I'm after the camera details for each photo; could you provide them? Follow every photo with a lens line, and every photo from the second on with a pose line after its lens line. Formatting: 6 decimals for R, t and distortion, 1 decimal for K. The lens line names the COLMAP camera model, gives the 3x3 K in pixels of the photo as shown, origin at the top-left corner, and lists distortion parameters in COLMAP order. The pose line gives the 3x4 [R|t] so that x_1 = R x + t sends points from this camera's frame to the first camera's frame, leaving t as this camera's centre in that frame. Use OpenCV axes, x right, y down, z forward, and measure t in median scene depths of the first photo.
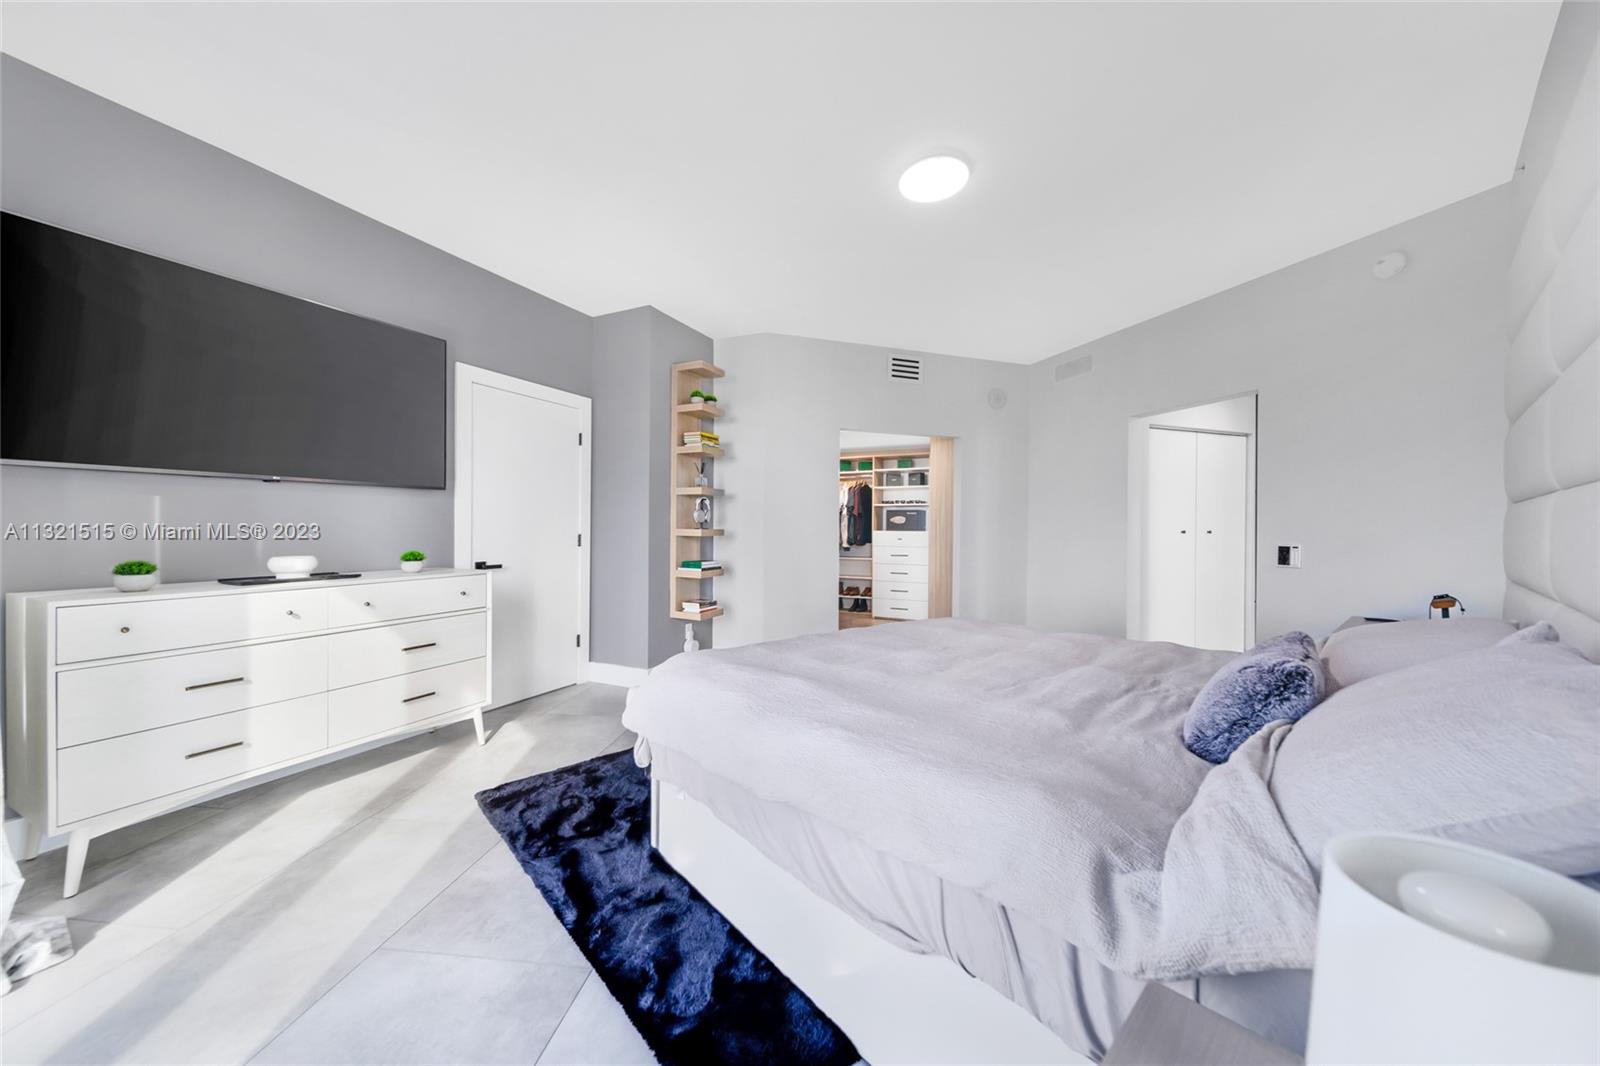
lens RADIAL K [[555.5, 0, 800.4], [0, 555.5, 531.3], [0, 0, 1]] dist [0.001998, -0.000108]
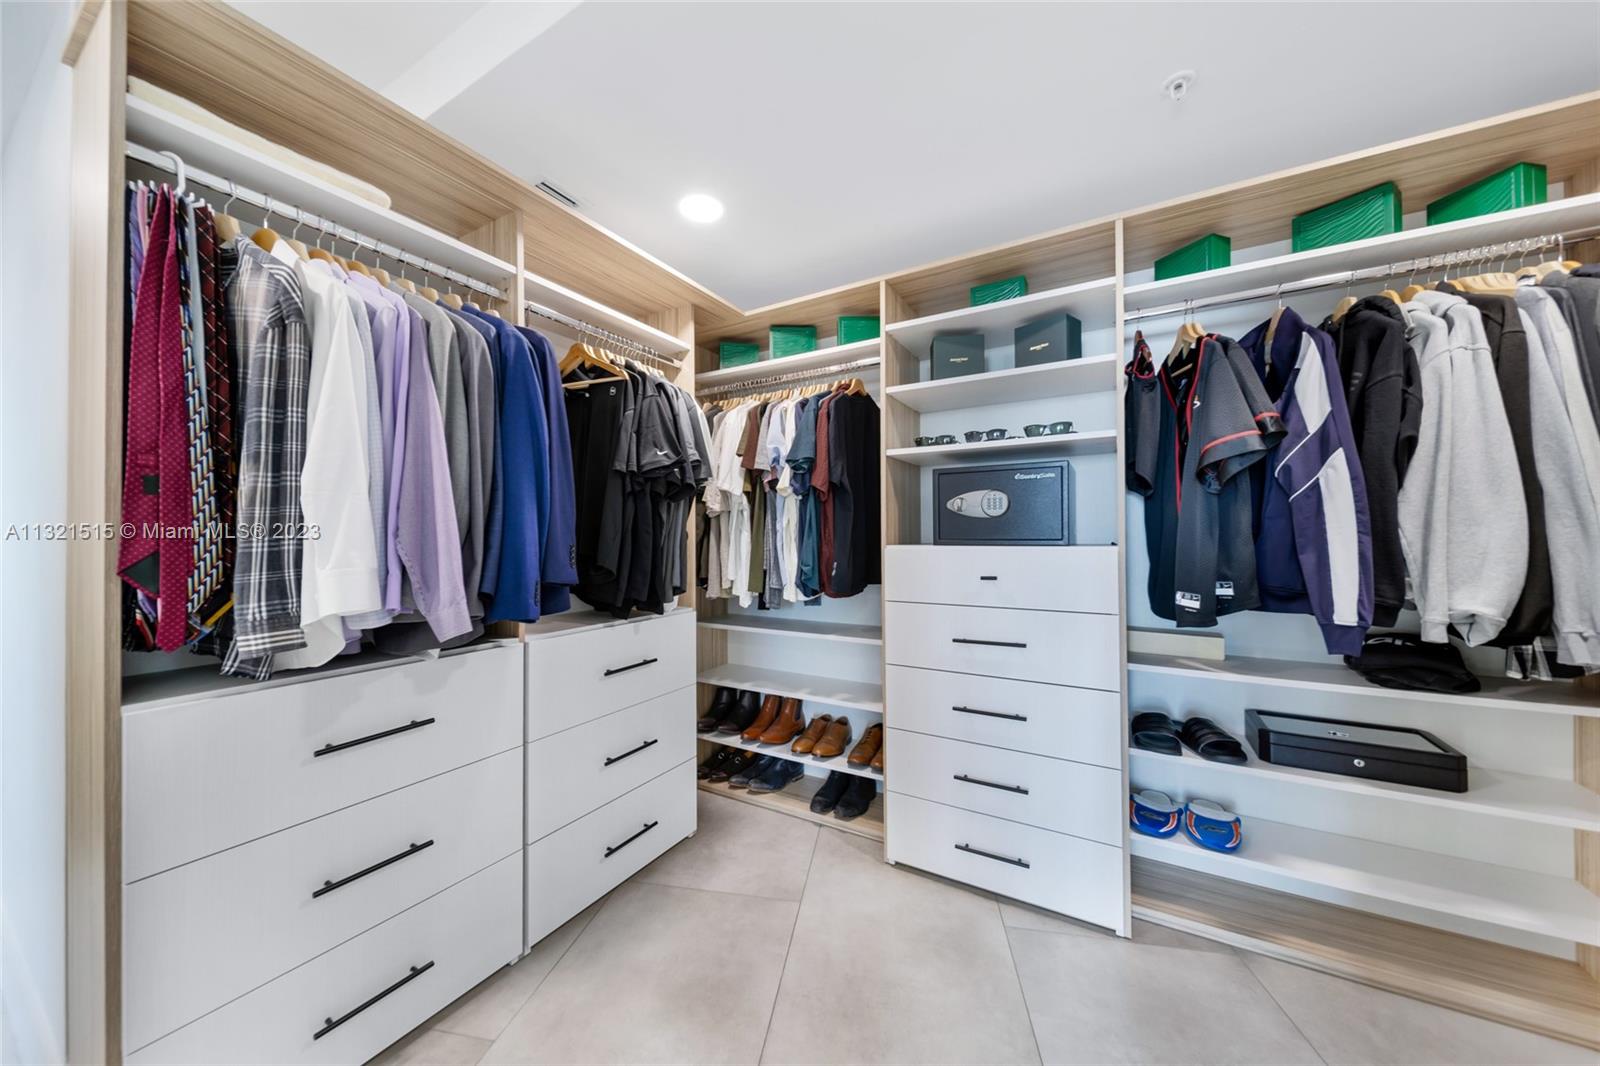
lens RADIAL K [[555.5, 0, 794.1], [0, 555.5, 531.3], [0, 0, 1]] dist [0.001998, -0.000108]
pose [[0.997956, -0.013078, -0.062552, 0.101881], [0.011947, 0.999759, -0.018419, -0.003389], [0.062778, 0.017634, 0.997872, 0.713631]]
